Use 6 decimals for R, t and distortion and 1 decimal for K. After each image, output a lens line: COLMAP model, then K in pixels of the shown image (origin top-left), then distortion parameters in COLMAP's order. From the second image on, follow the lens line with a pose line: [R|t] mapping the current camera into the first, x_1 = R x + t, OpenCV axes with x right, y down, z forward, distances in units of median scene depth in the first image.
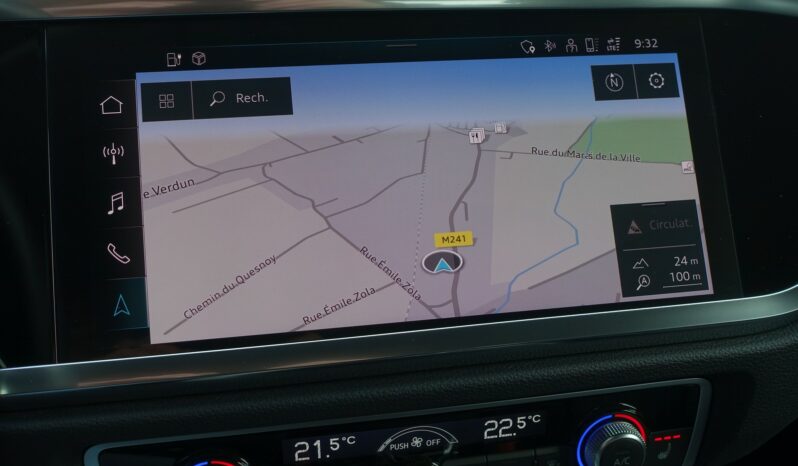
lens RADIAL K [[921.6, 0, 399.0], [0, 921.6, 233.0], [0, 0, 1]] dist [-0.000616, -0.038679]
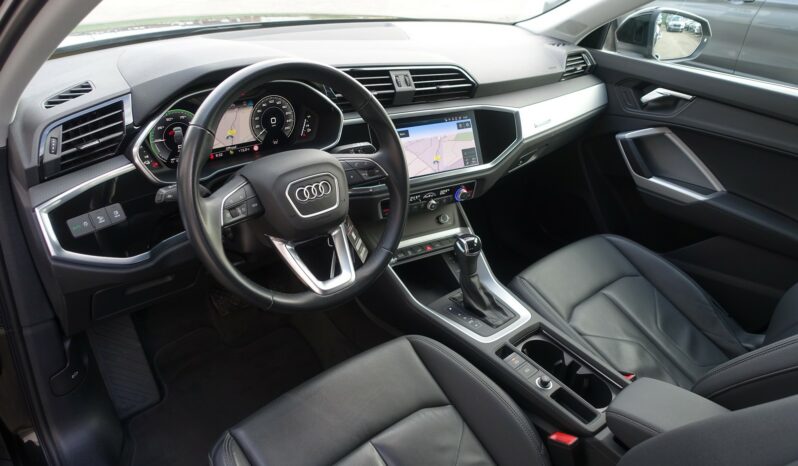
lens RADIAL K [[543.8, 0, 396.0], [0, 543.8, 229.5], [0, 0, 1]] dist [-0.002313, 0.004163]
pose [[0.944003, -0.108430, 0.311611, -1.220331], [0.048285, 0.979689, 0.194620, -0.215851], [-0.326385, -0.168676, 0.930065, -1.996418]]
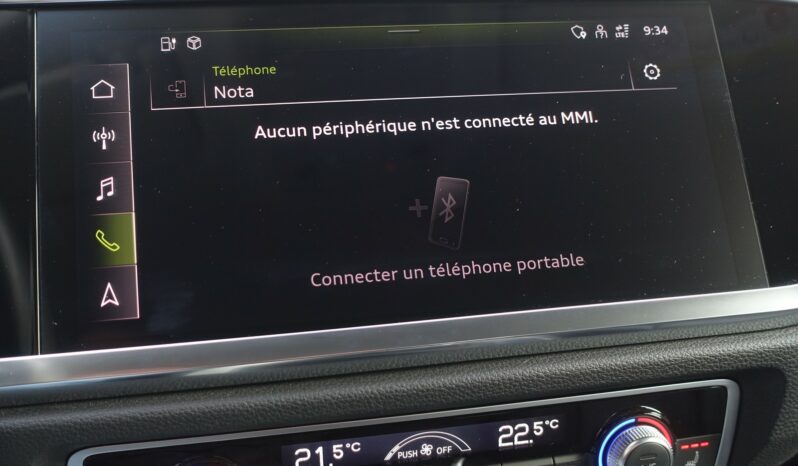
lens RADIAL K [[921.6, 0, 399.0], [0, 921.6, 233.0], [0, 0, 1]] dist [-0.000616, -0.038679]
pose [[0.999897, -0.014253, 0.001821, -0.007256], [0.014359, 0.995784, -0.090599, 0.096722], [-0.000522, 0.090616, 0.995886, 0.056408]]
